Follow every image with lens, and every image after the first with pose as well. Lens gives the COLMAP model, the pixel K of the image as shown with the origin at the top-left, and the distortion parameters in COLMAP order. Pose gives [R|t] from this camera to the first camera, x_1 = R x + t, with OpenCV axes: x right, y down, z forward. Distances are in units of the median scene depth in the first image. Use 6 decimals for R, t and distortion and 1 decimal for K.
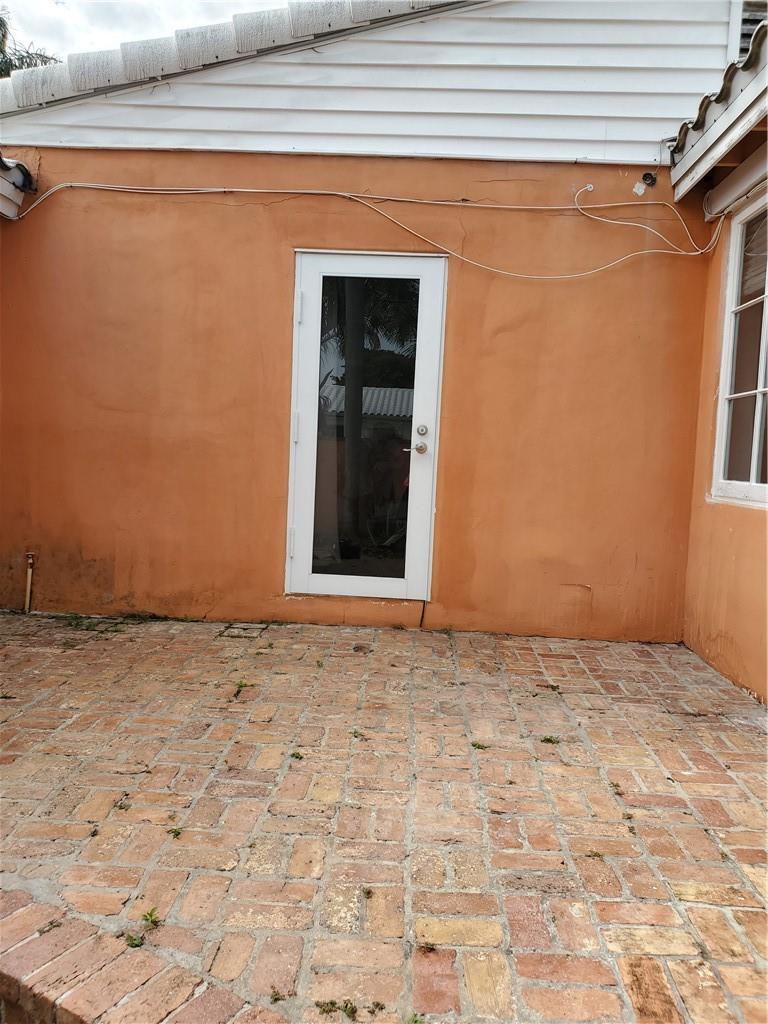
lens RADIAL K [[811.2, 0, 370.9], [0, 811.2, 511.1], [0, 0, 1]] dist [0.021929, 0.010382]
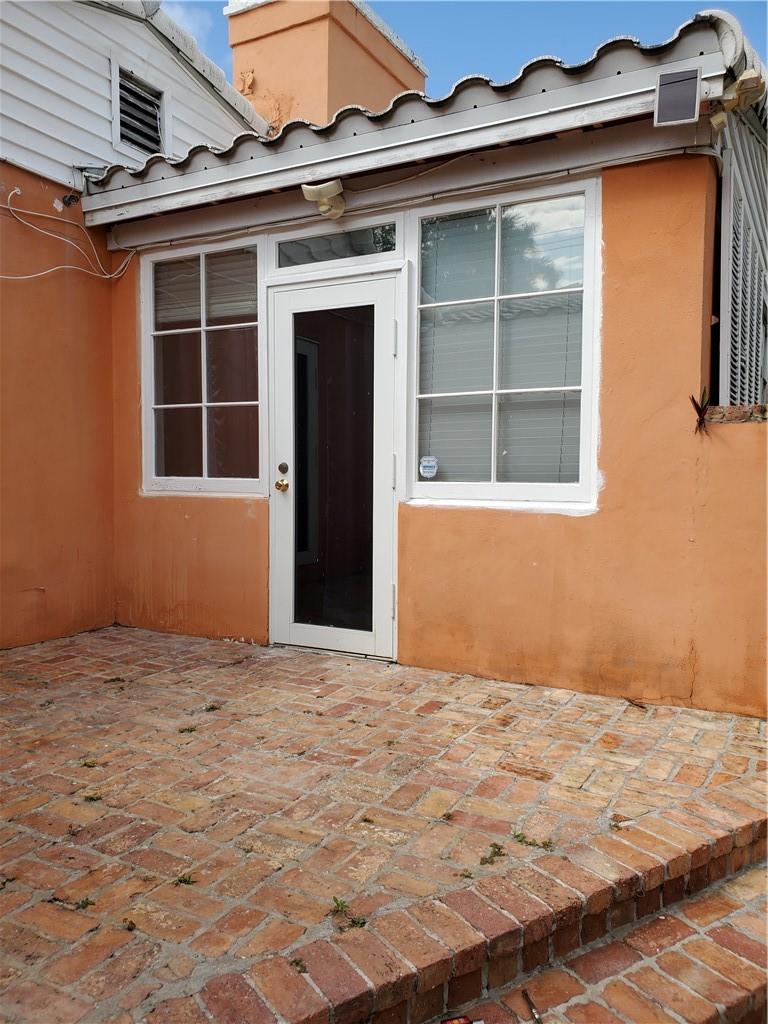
lens RADIAL K [[811.2, 0, 370.9], [0, 811.2, 511.1], [0, 0, 1]] dist [0.021929, 0.010382]
pose [[0.441826, -0.090865, 0.892487, -0.695160], [0.082658, 0.994749, 0.060357, -0.048379], [-0.893284, 0.047104, 0.447017, 0.273767]]
